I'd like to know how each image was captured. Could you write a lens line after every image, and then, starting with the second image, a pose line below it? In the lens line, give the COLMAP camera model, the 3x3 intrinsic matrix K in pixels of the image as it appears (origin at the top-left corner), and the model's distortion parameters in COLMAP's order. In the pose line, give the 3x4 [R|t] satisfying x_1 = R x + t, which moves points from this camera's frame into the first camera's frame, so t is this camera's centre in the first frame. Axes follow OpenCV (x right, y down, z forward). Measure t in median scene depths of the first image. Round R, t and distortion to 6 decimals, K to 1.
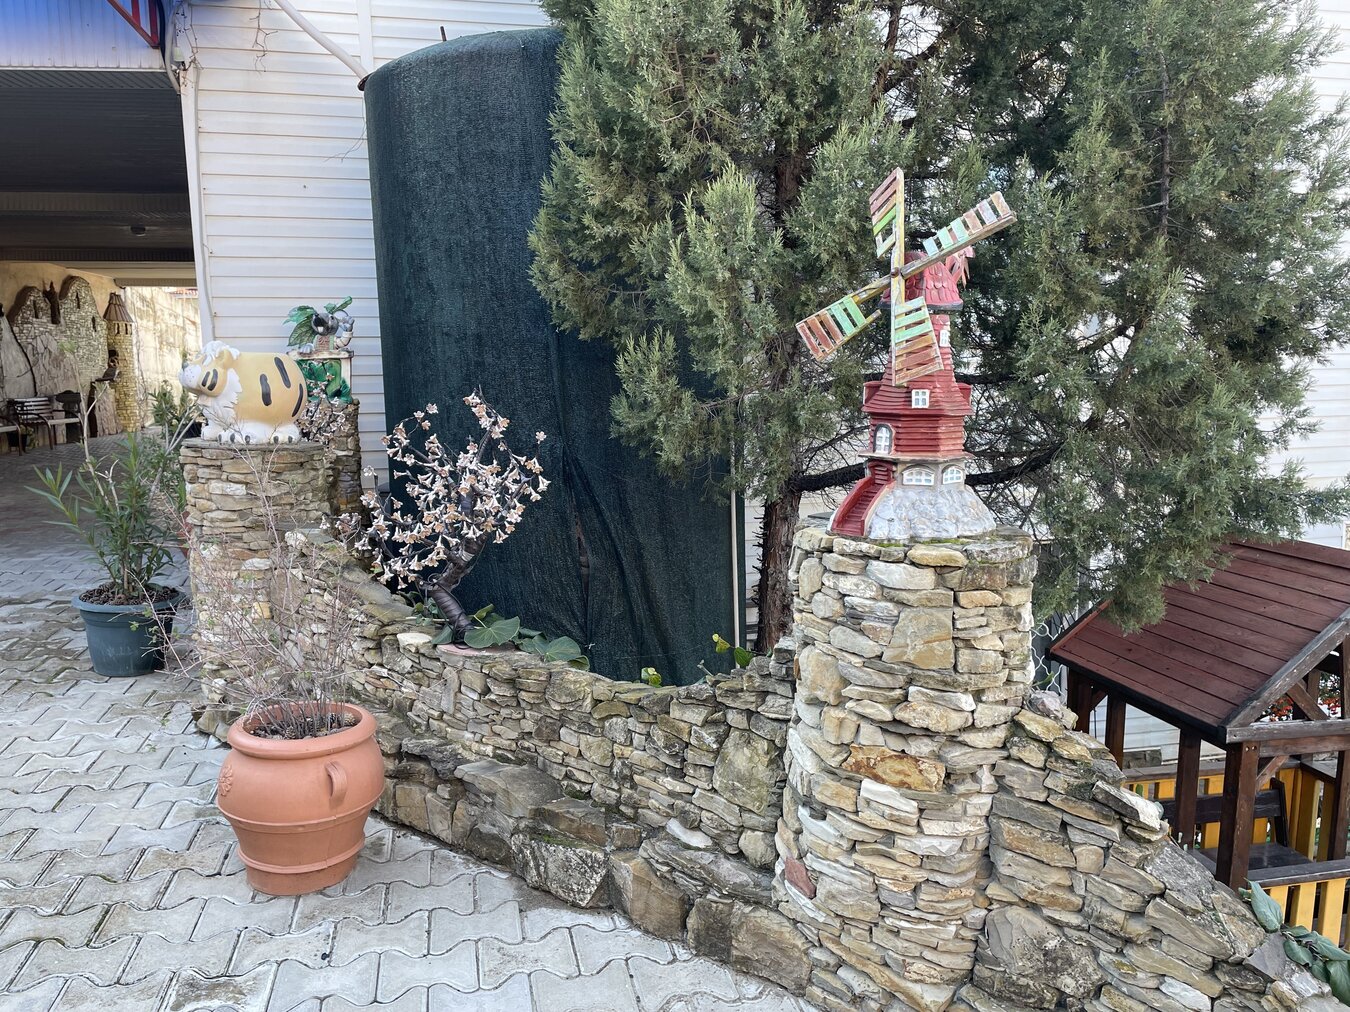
lens RADIAL K [[1027.5, 0, 656.4], [0, 1027.5, 493.6], [0, 0, 1]] dist [0.090875, -0.122133]
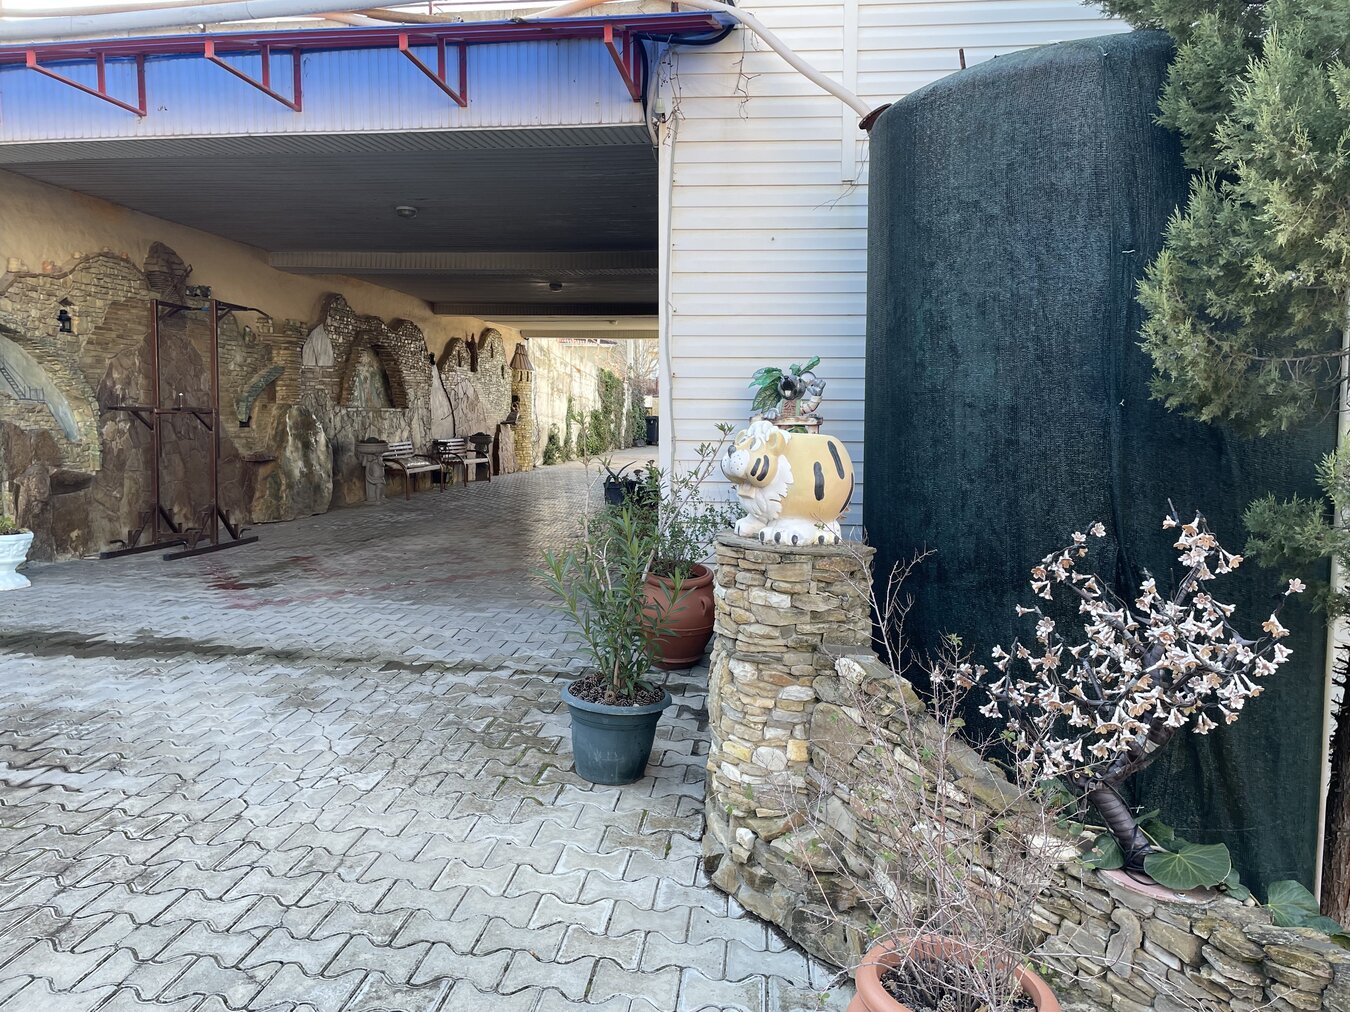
lens RADIAL K [[1030.2, 0, 670.5], [0, 1030.2, 489.2], [0, 0, 1]] dist [0.106138, -0.130584]
pose [[0.951951, 0.047154, -0.302599, -0.181142], [-0.061790, 0.997328, -0.038971, -0.040866], [0.299953, 0.055796, 0.952321, 0.139668]]
